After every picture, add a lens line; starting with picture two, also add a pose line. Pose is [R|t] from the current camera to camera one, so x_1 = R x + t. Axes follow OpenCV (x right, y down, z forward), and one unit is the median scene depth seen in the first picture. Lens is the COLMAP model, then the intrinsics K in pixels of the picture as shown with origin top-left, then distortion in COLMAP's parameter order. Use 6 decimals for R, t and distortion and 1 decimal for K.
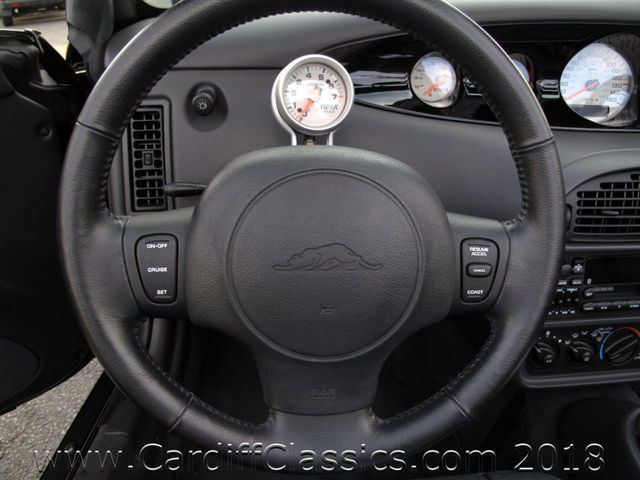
lens RADIAL K [[547.8, 0, 320.0], [0, 547.8, 240.0], [0, 0, 1]] dist [-0.148306, 0.107254]
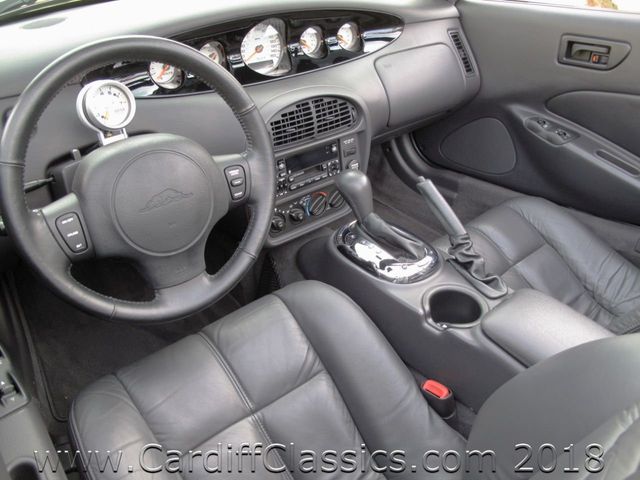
lens RADIAL K [[547.8, 0, 320.0], [0, 547.8, 240.0], [0, 0, 1]] dist [-0.148306, 0.107254]
pose [[0.822698, -0.320898, 0.469247, -0.294446], [0.252224, 0.945795, 0.204582, -0.047971], [-0.509461, -0.049954, 0.859042, -0.544579]]
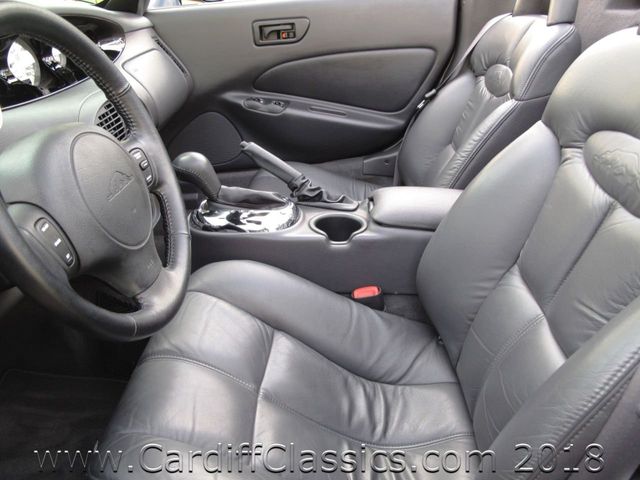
lens RADIAL K [[547.8, 0, 320.0], [0, 547.8, 240.0], [0, 0, 1]] dist [-0.148306, 0.107254]
pose [[0.141627, -0.466553, 0.873081, -0.848072], [0.451703, 0.815258, 0.362380, -0.080654], [-0.880856, 0.343050, 0.326206, 0.027861]]
